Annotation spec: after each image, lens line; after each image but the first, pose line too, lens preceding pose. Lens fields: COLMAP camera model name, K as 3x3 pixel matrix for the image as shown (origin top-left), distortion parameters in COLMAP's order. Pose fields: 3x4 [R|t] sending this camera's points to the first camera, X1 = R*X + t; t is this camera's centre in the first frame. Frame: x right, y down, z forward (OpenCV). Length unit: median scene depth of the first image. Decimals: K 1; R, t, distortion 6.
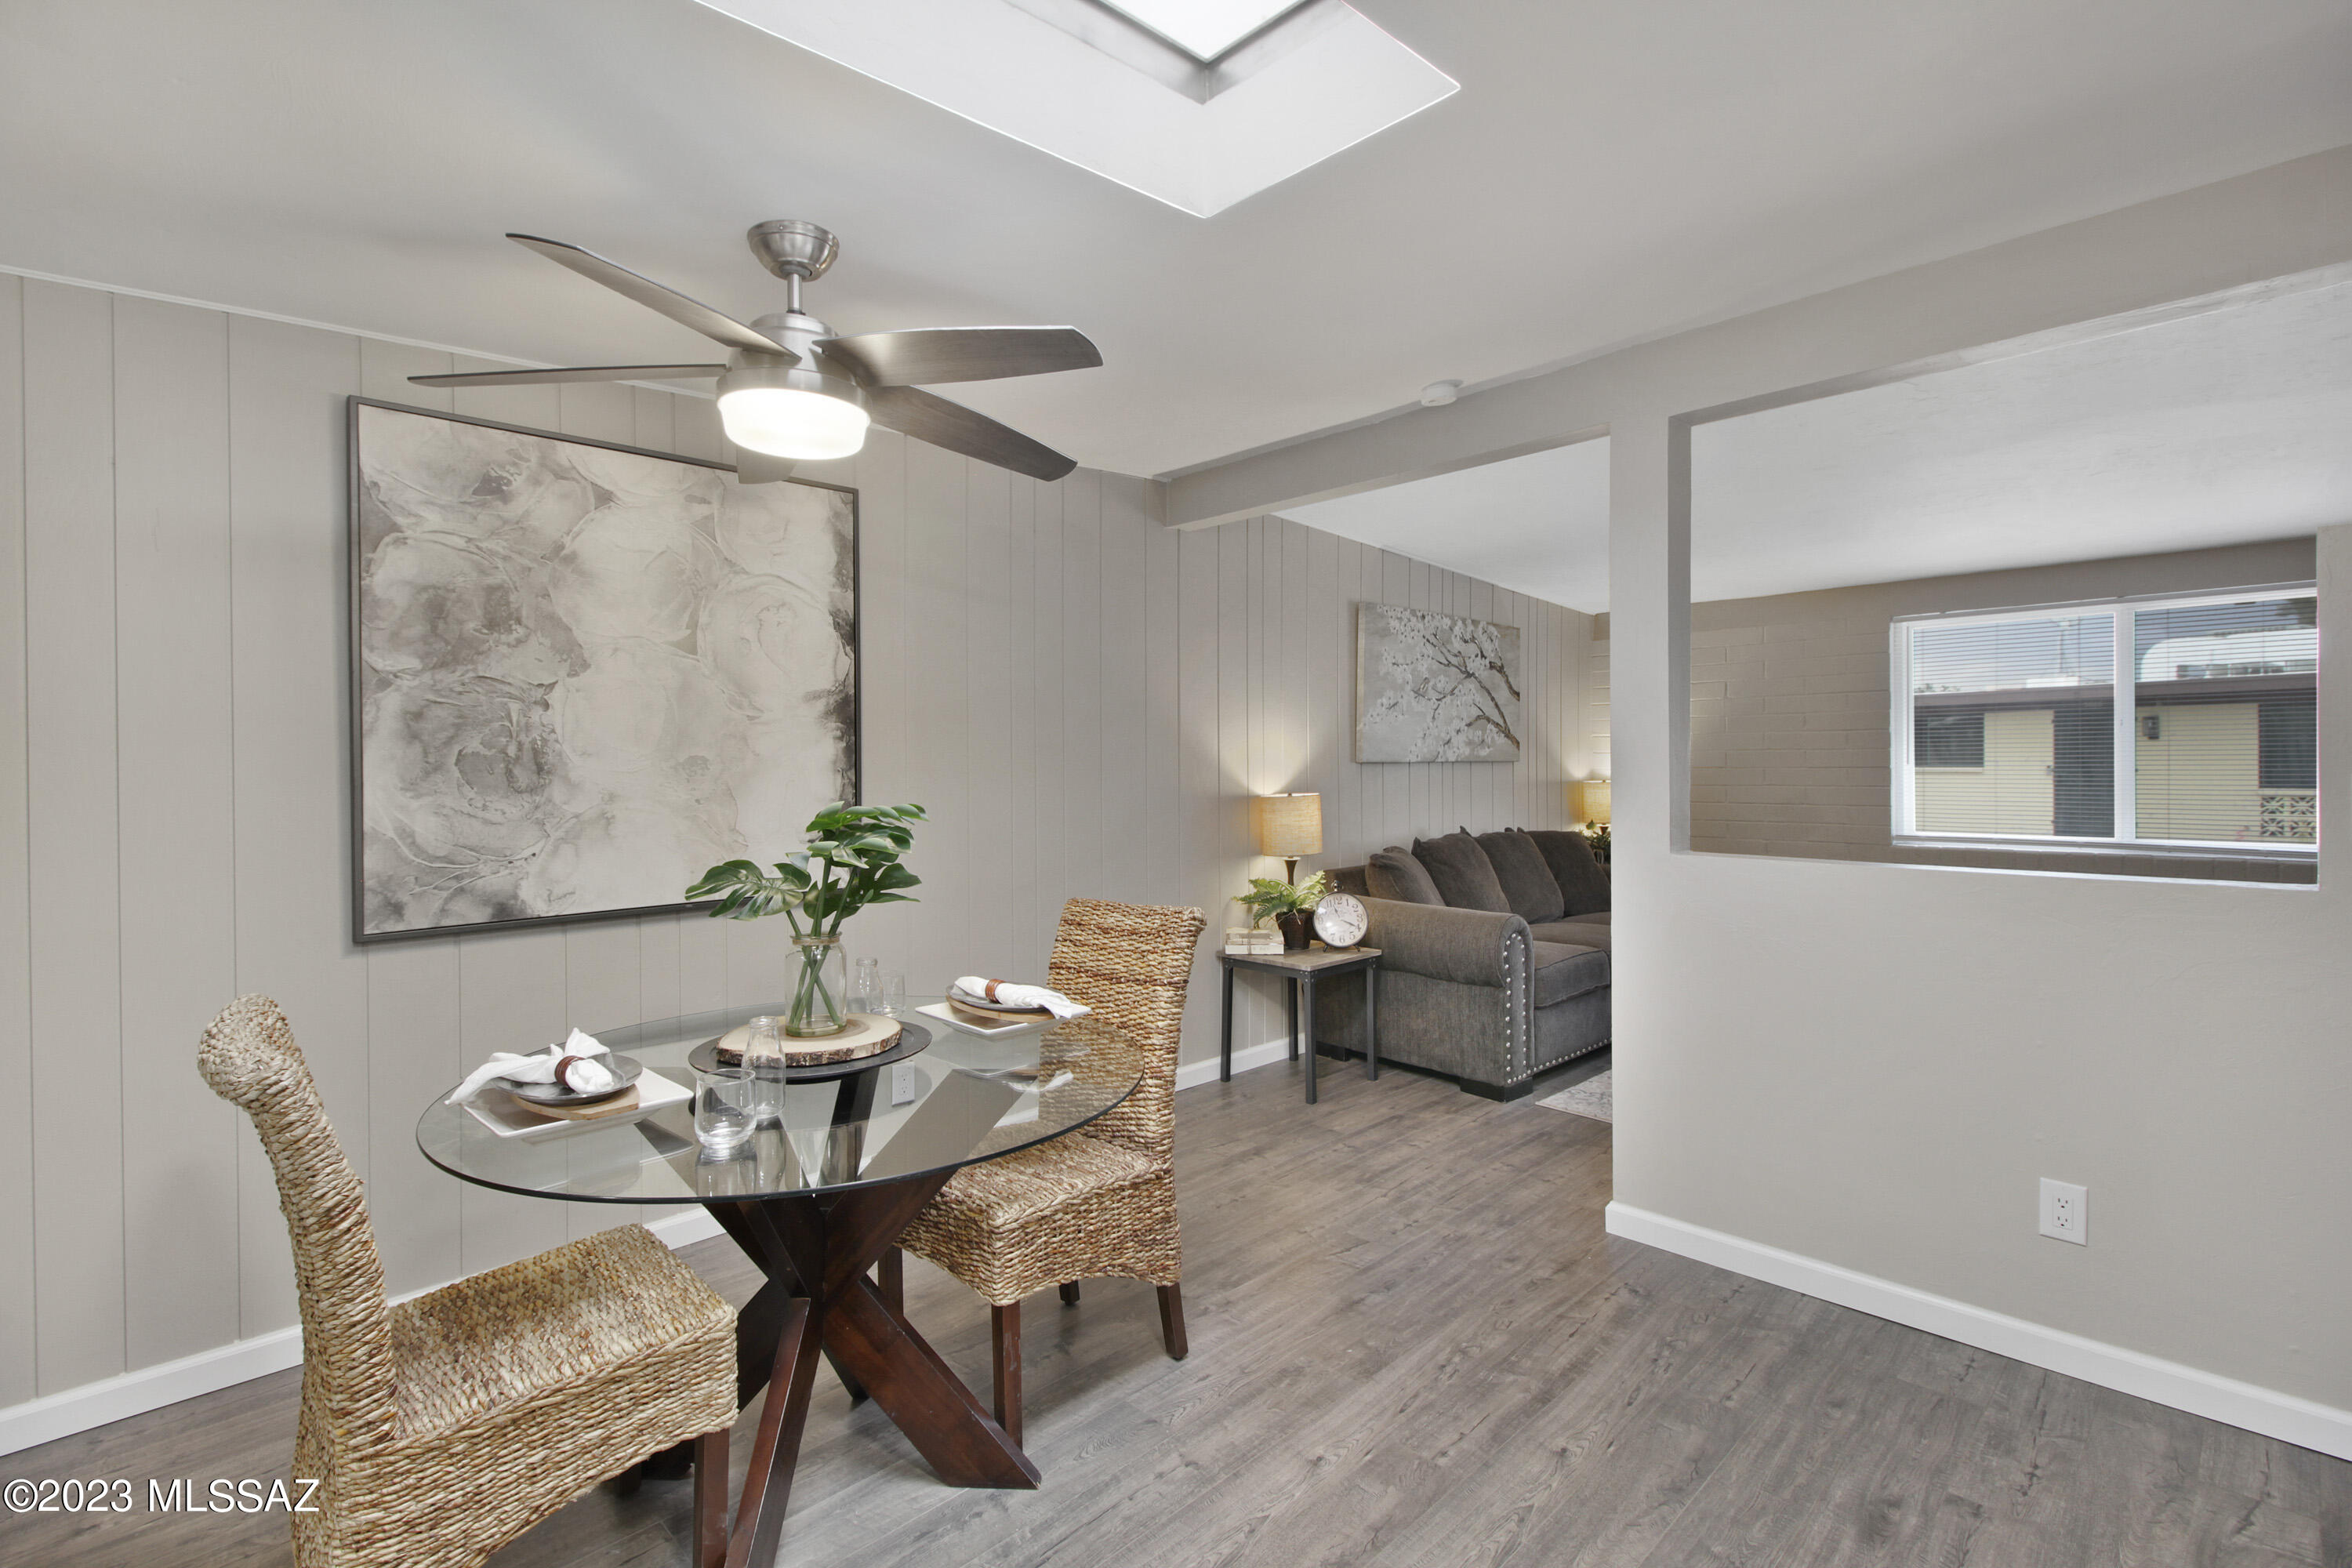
lens RADIAL K [[1099.1, 0, 1180.9], [0, 1099.1, 769.3], [0, 0, 1]] dist [0.031525, -0.016215]
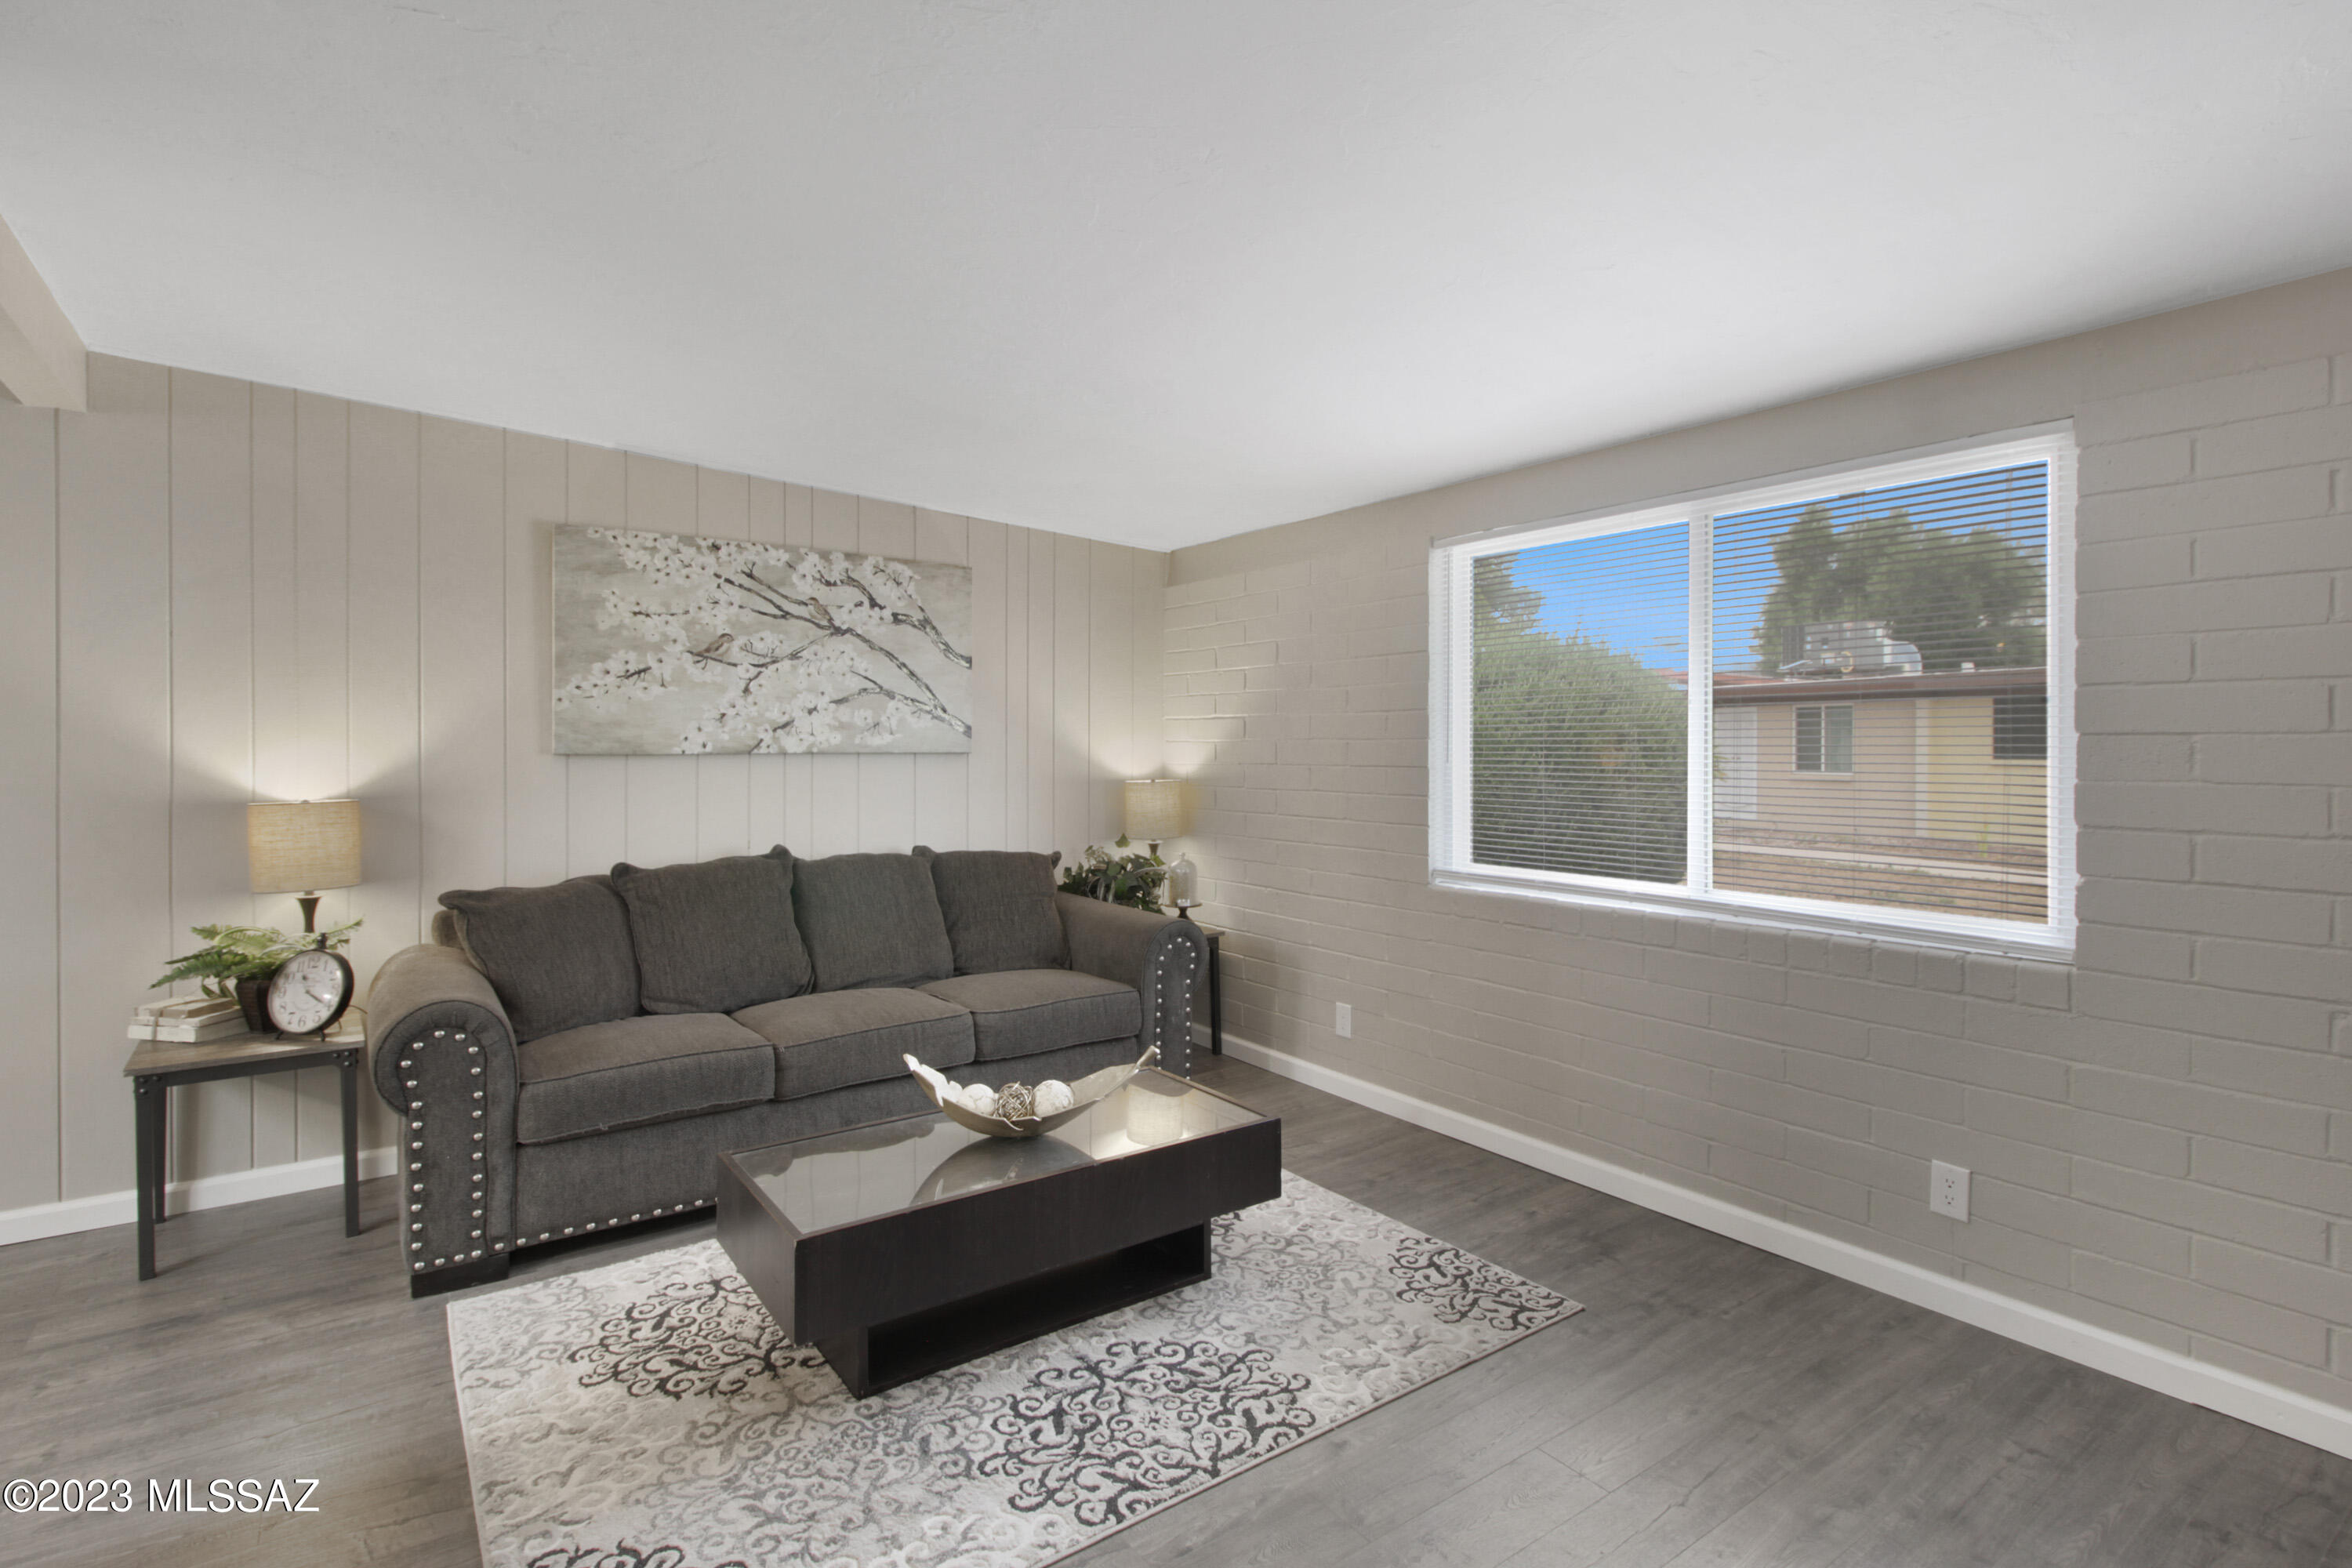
lens RADIAL K [[1112.1, 0, 1176.0], [0, 1112.1, 784.0], [0, 0, 1]] dist [-0.003352, -0.000457]
pose [[0.989910, 0.014065, -0.140995, 0.594577], [-0.009324, 0.999370, 0.034231, -0.013818], [0.141388, -0.032571, 0.989418, 0.324239]]
